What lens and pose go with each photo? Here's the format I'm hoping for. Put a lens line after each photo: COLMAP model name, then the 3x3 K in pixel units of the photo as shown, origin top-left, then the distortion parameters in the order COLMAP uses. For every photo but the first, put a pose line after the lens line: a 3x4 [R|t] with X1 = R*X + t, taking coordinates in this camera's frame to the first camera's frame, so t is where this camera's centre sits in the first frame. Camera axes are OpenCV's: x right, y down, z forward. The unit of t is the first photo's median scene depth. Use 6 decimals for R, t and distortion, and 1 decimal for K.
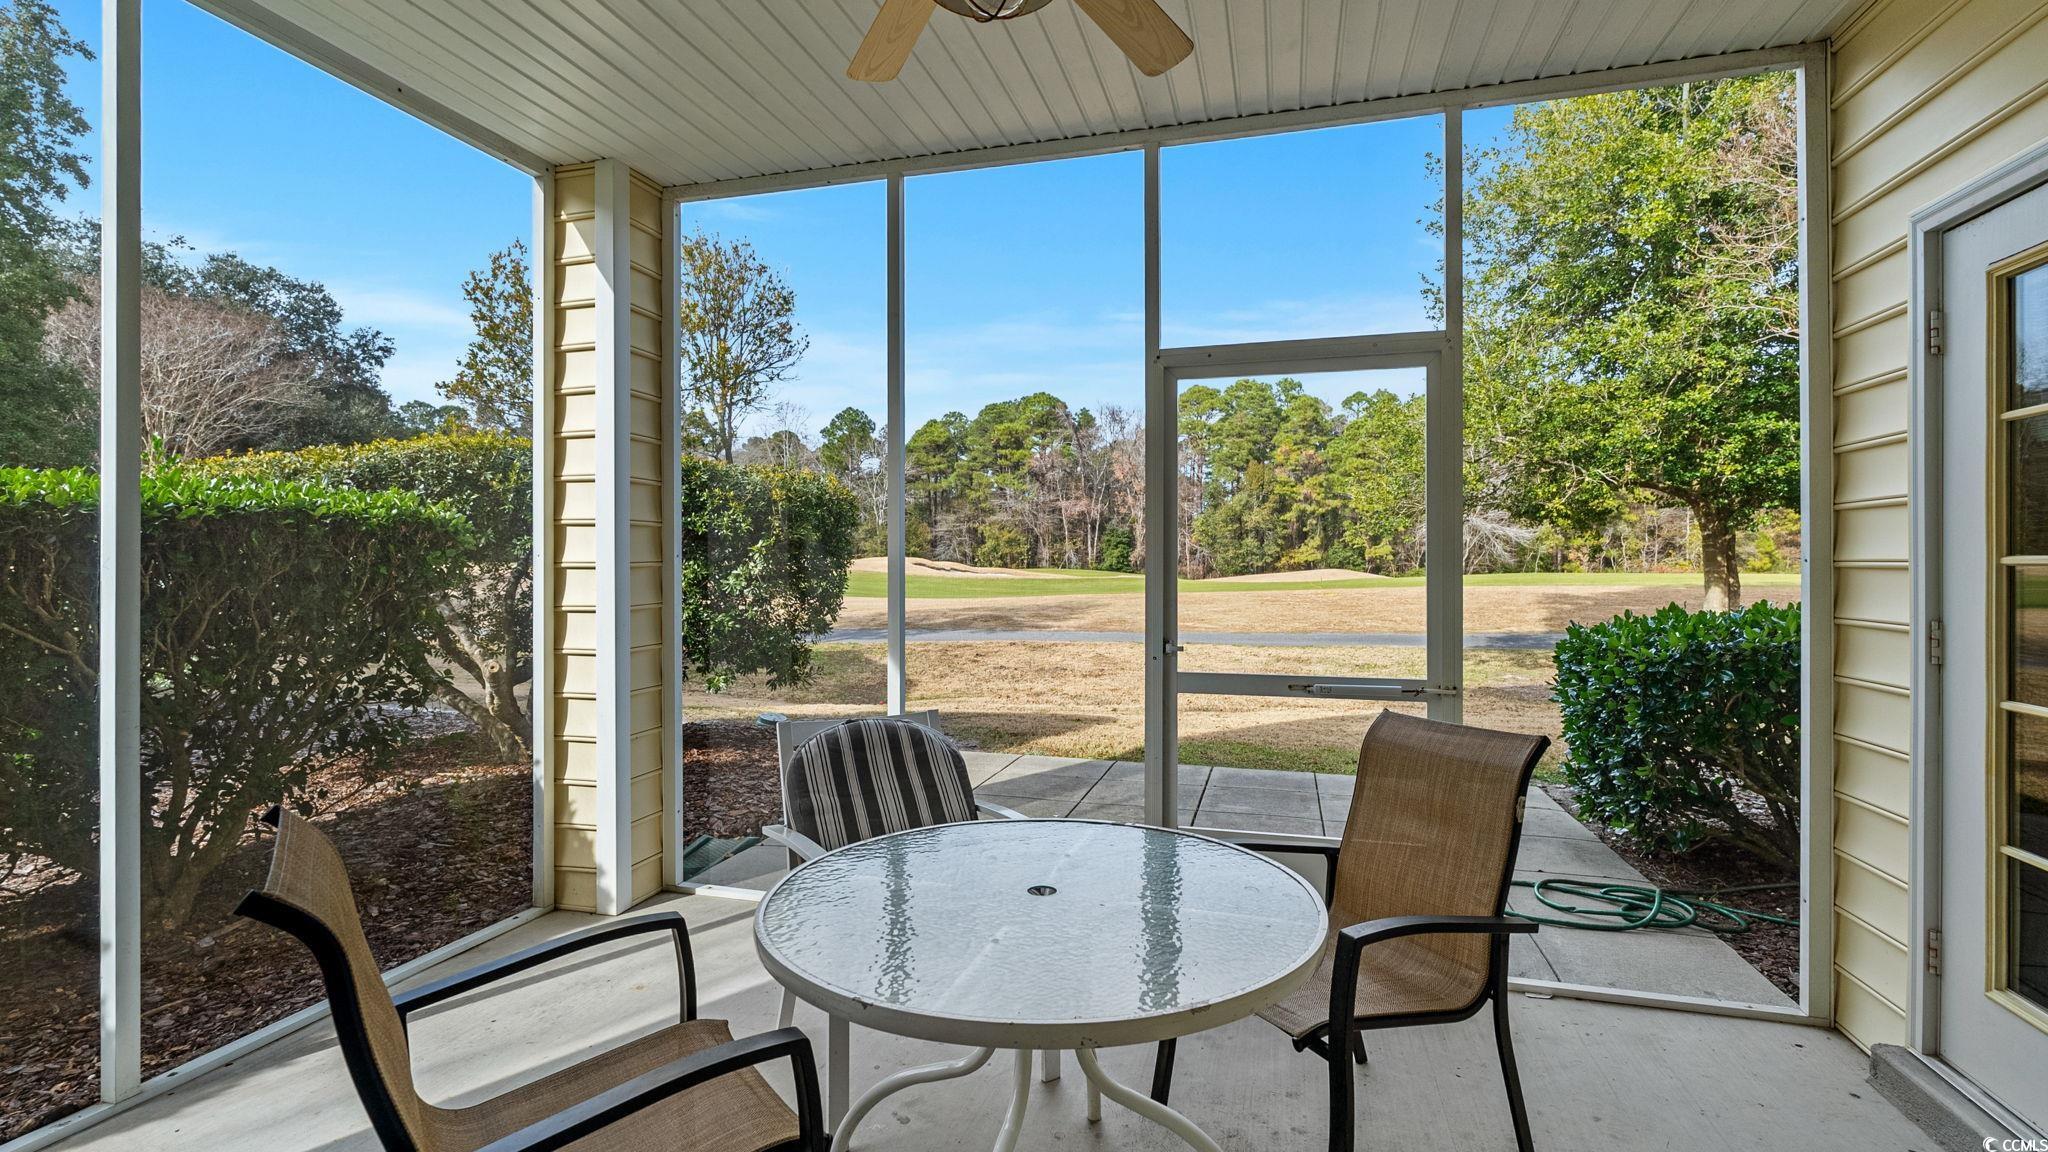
lens RADIAL K [[924.6, 0, 1029.3], [0, 924.6, 559.3], [0, 0, 1]] dist [-0.002135, 0.000616]
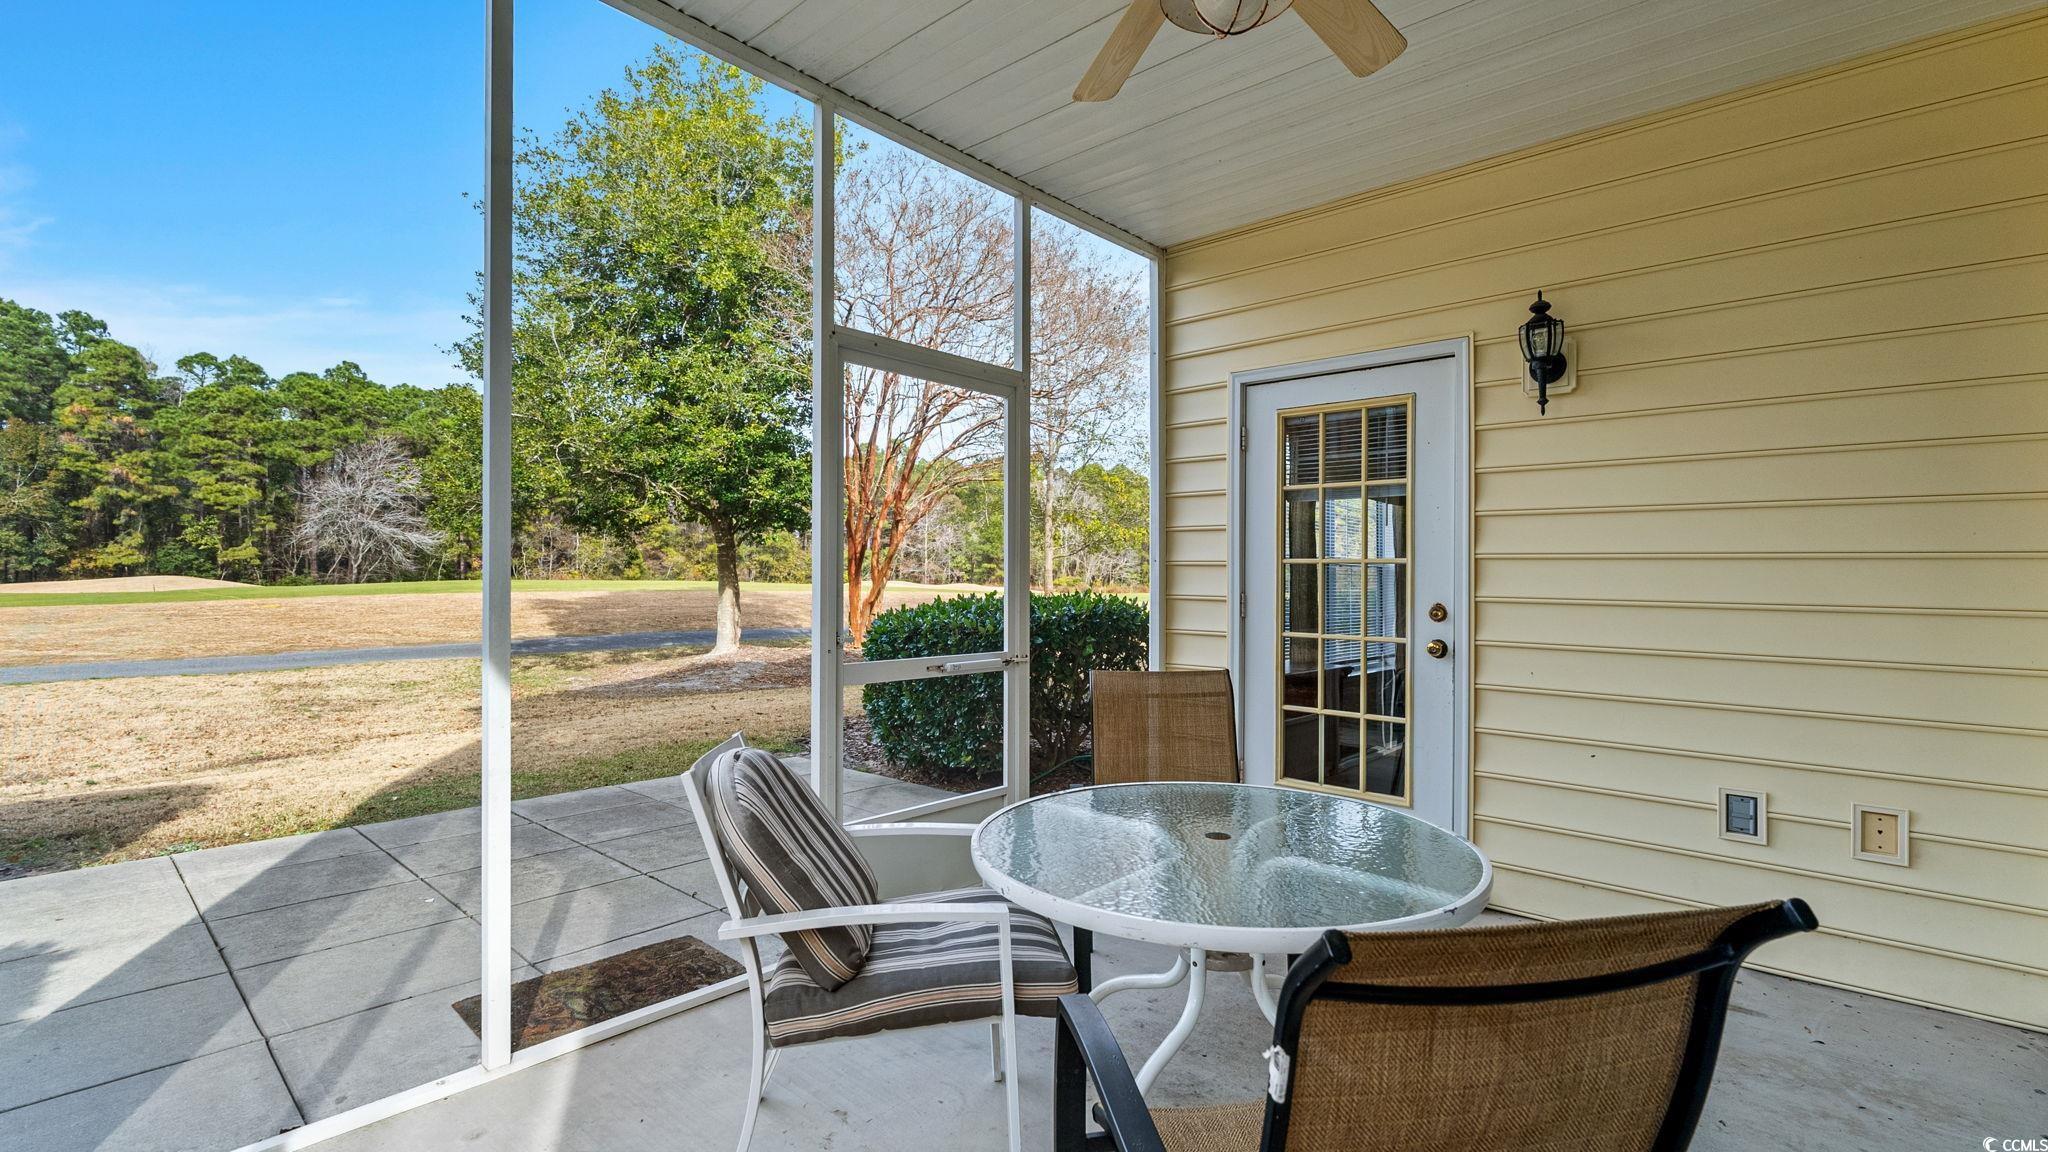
lens RADIAL K [[924.6, 0, 1008.7], [0, 924.6, 564.5], [0, 0, 1]] dist [-0.002135, 0.000616]
pose [[0.451322, 0.017943, 0.892181, -0.819371], [-0.013696, 0.999819, -0.013179, 0.036667], [-0.892256, -0.006272, 0.451487, 0.542754]]
